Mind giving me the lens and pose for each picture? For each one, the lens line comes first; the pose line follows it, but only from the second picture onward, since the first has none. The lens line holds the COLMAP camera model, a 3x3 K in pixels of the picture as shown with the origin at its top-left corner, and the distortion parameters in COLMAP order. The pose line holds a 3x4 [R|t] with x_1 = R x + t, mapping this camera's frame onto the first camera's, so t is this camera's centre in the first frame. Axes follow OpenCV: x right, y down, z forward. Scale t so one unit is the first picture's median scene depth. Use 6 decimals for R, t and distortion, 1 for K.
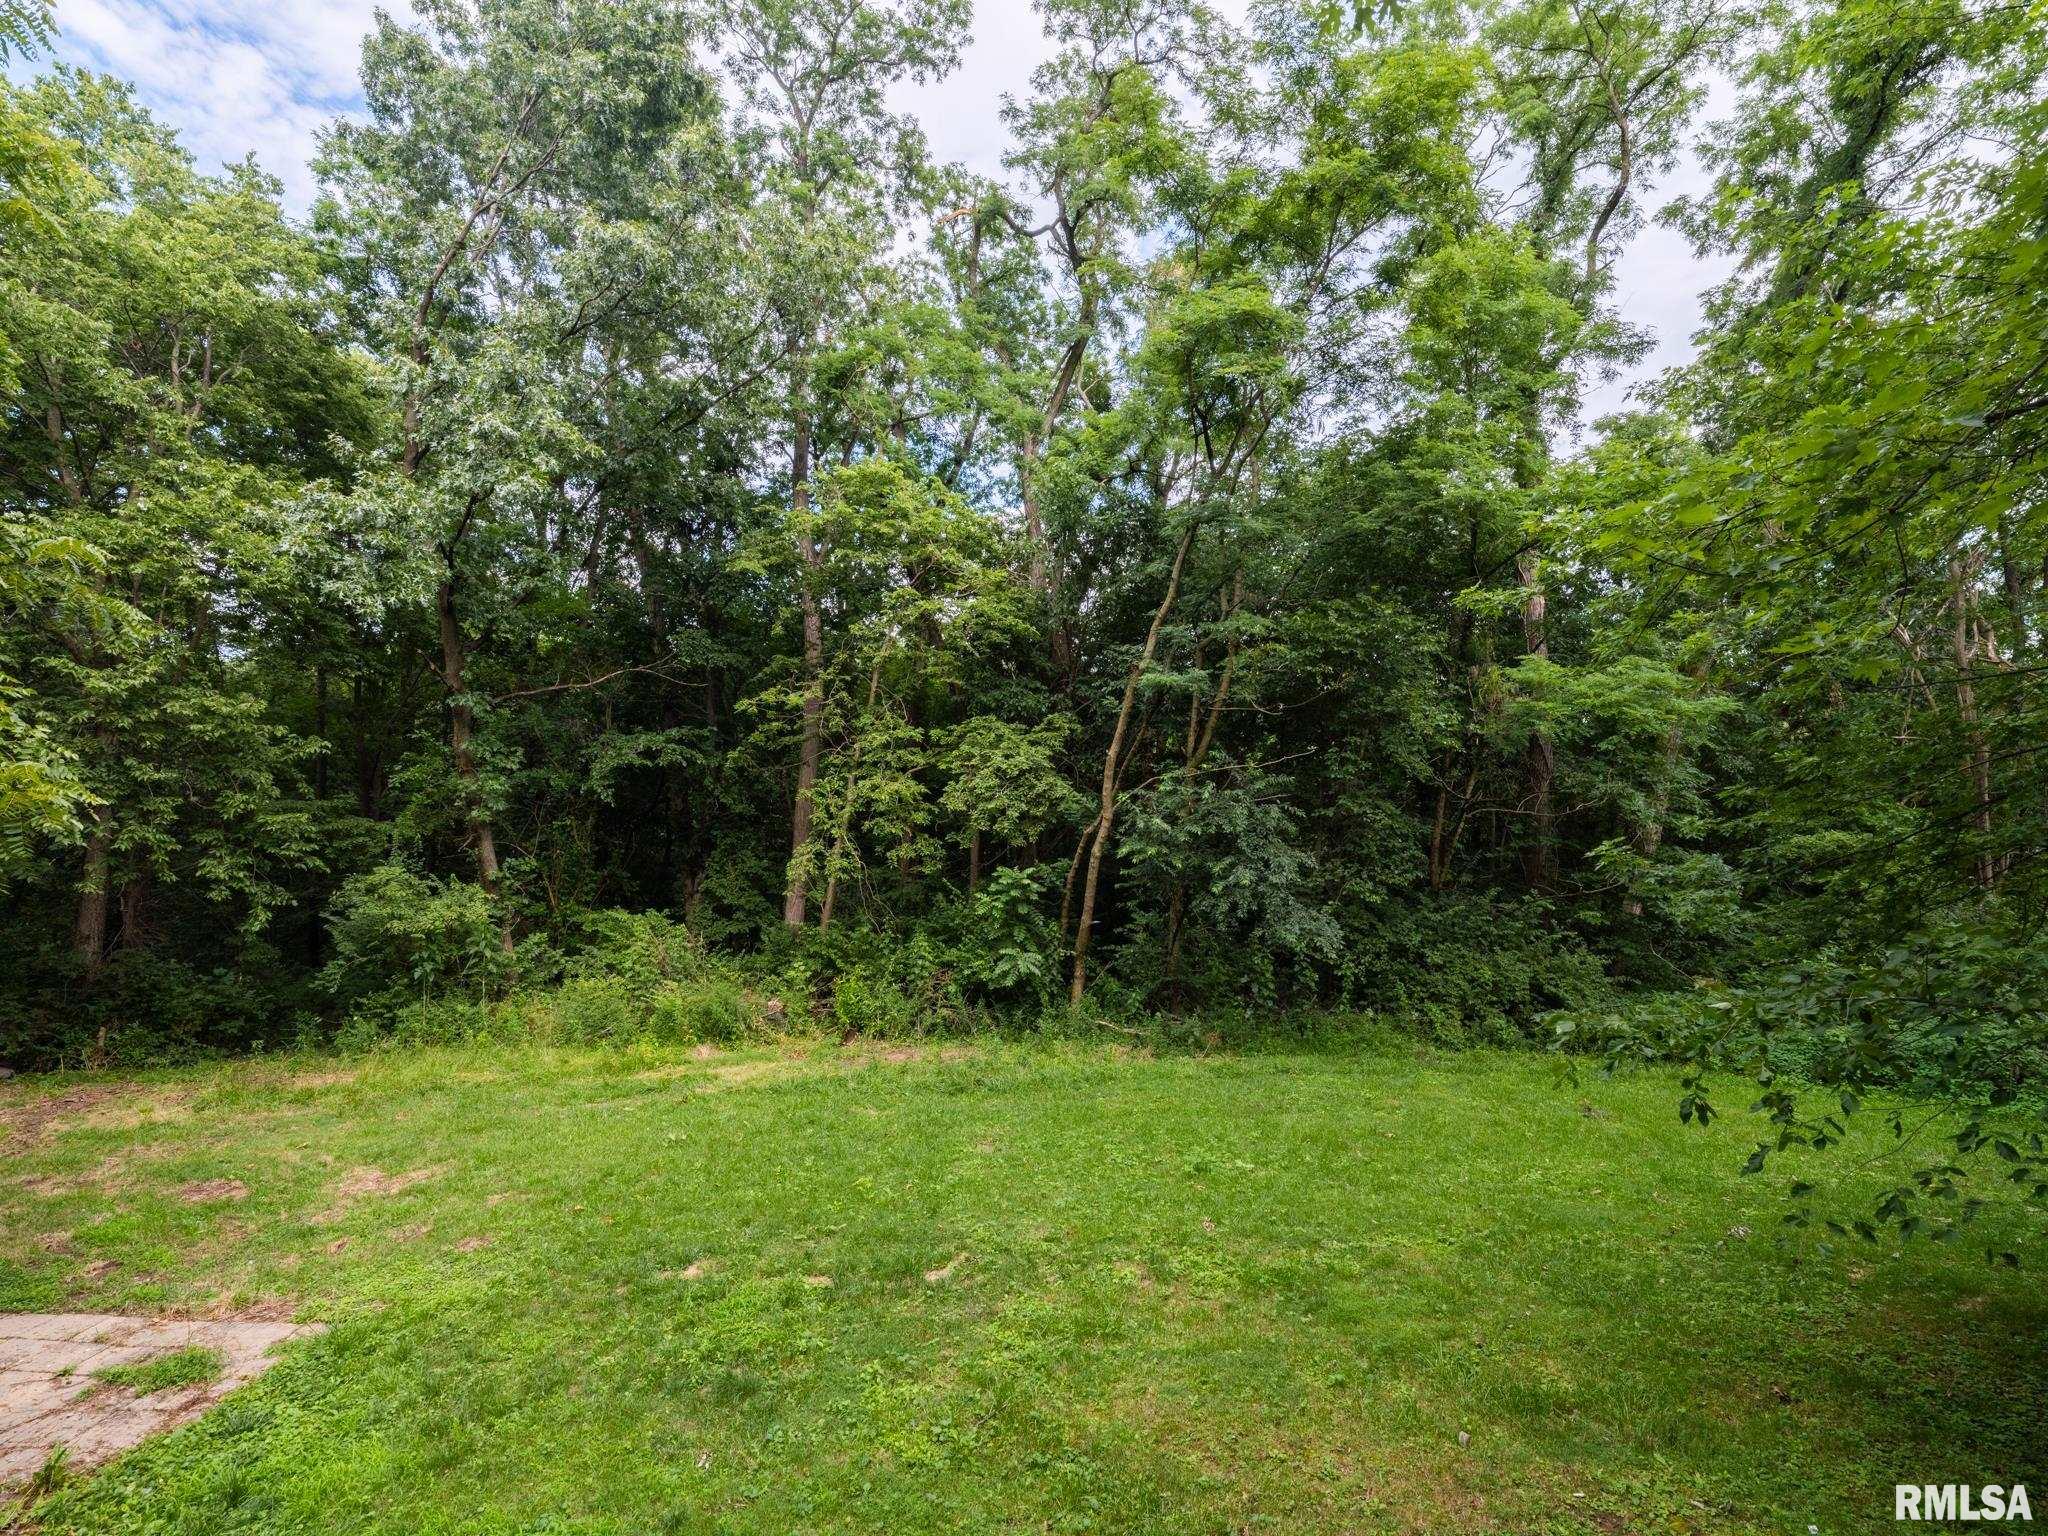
lens RADIAL K [[945.1, 0, 1024.0], [0, 945.1, 768.0], [0, 0, 1]] dist [-0.003215, -0.000063]
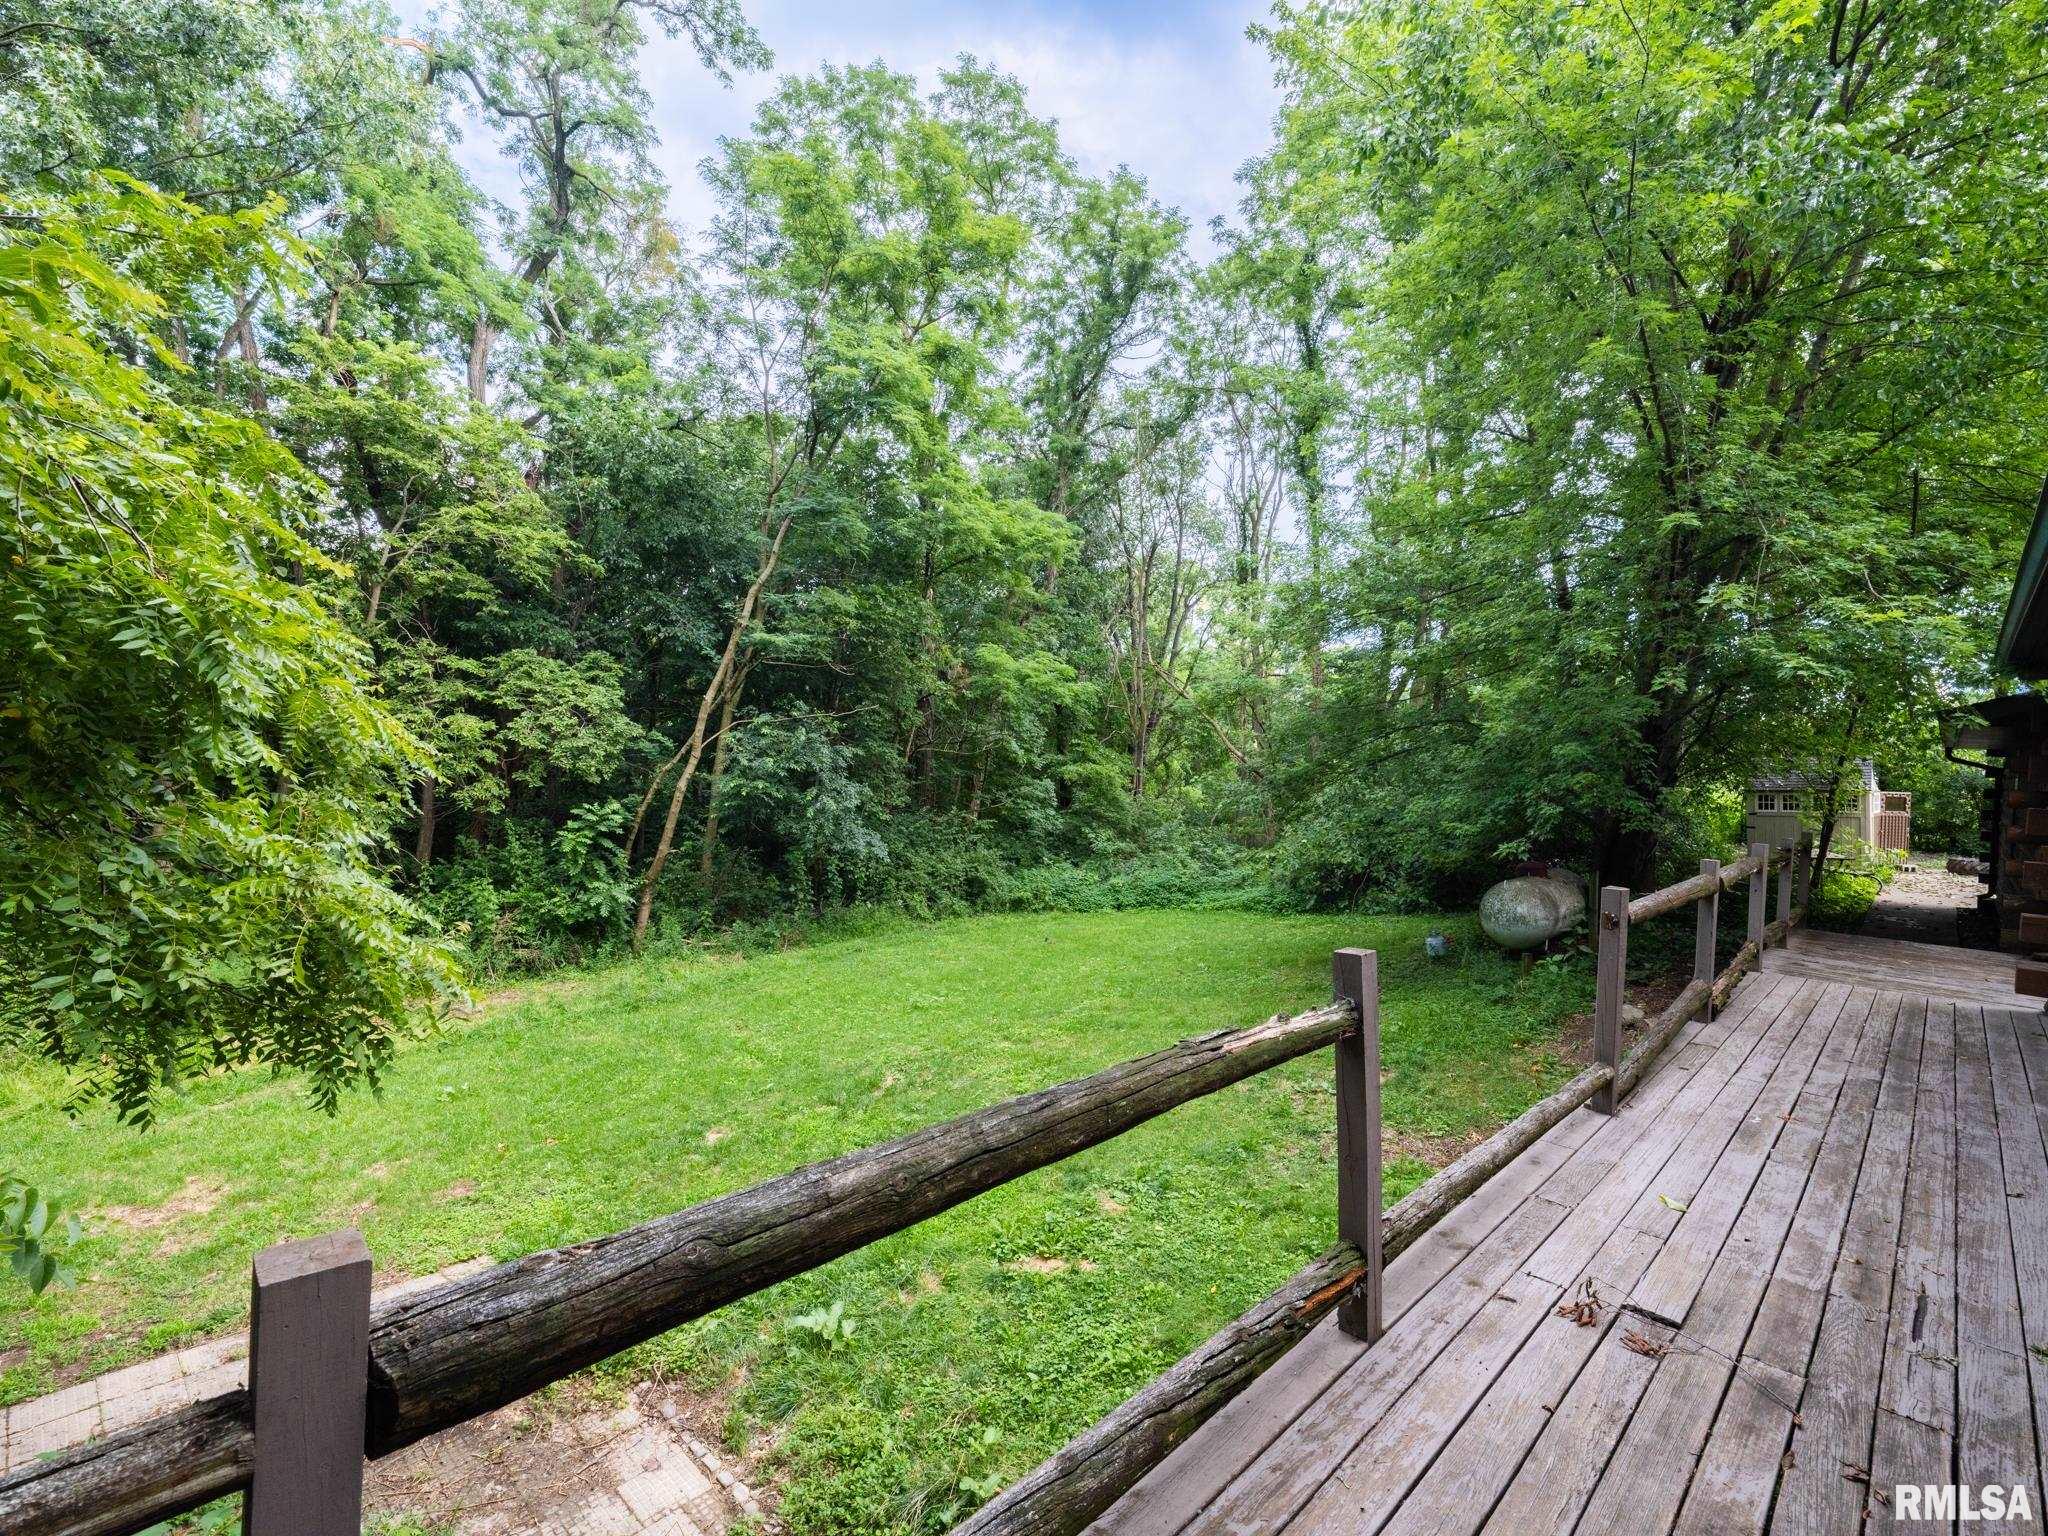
lens RADIAL K [[945.1, 0, 1024.0], [0, 945.1, 768.0], [0, 0, 1]] dist [-0.003215, -0.000063]
pose [[0.692672, -0.010414, 0.721177, -0.432323], [-0.042616, 0.997558, 0.055337, -0.010674], [-0.719992, -0.069064, 0.690537, -0.041155]]
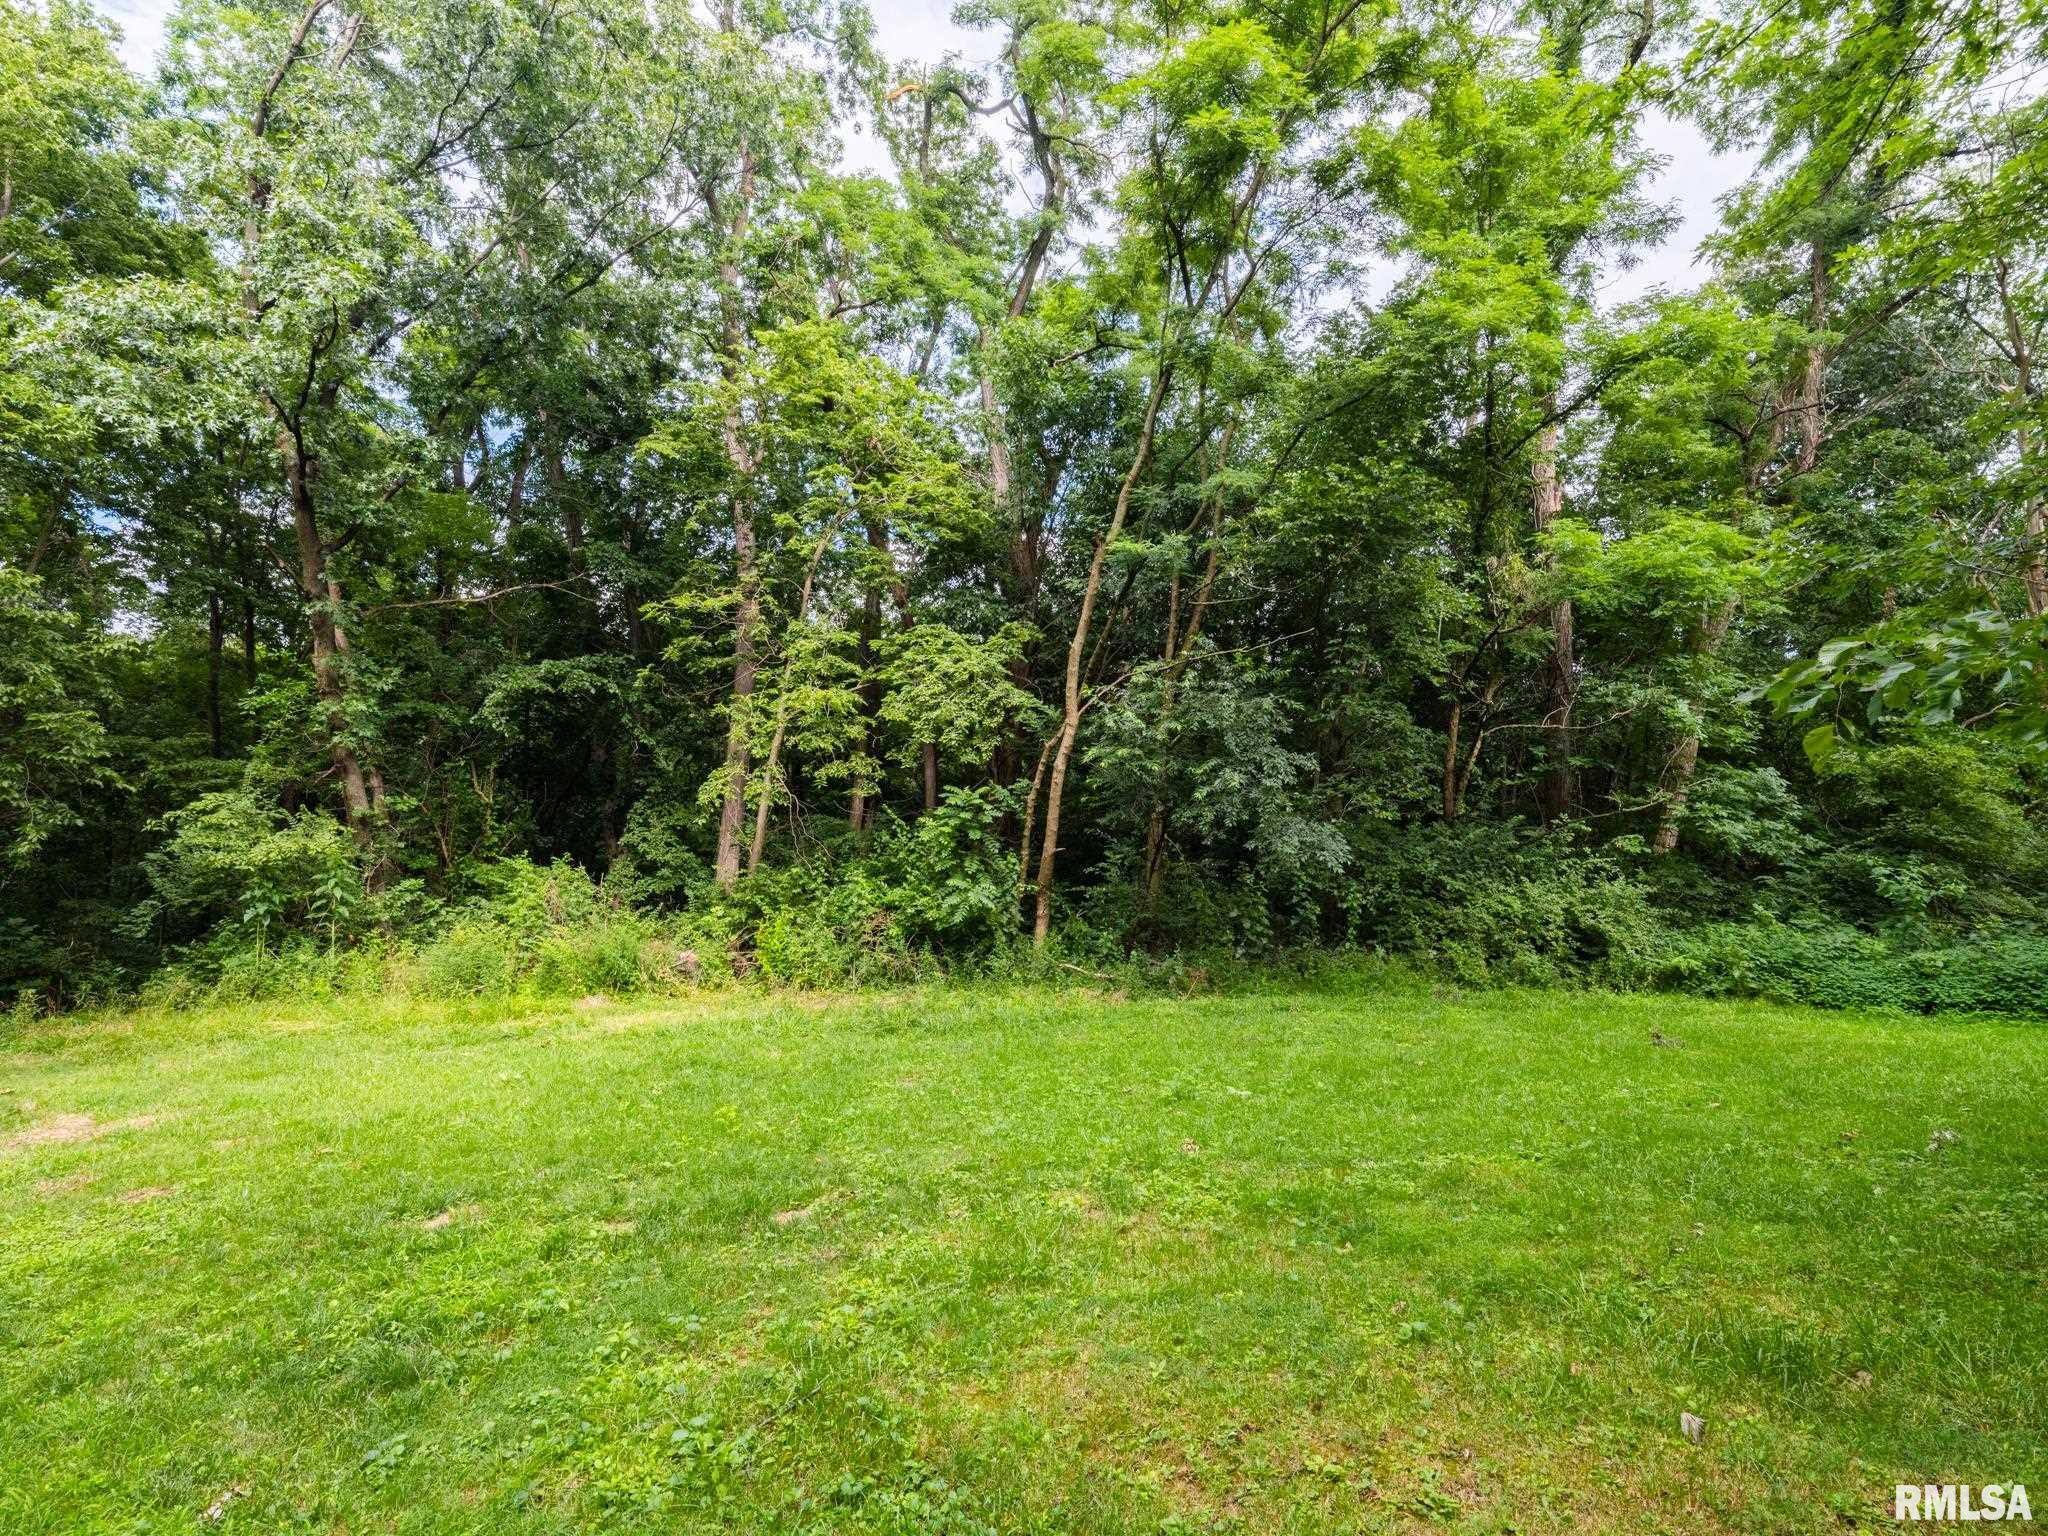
lens RADIAL K [[958.1, 0, 1024.0], [0, 958.1, 768.0], [0, 0, 1]] dist [-0.000560, 0.000142]
pose [[0.999801, -0.009682, 0.017456, 0.028924], [0.009861, 0.999899, -0.010226, 0.098525], [-0.017356, 0.010396, 0.999795, 0.133962]]
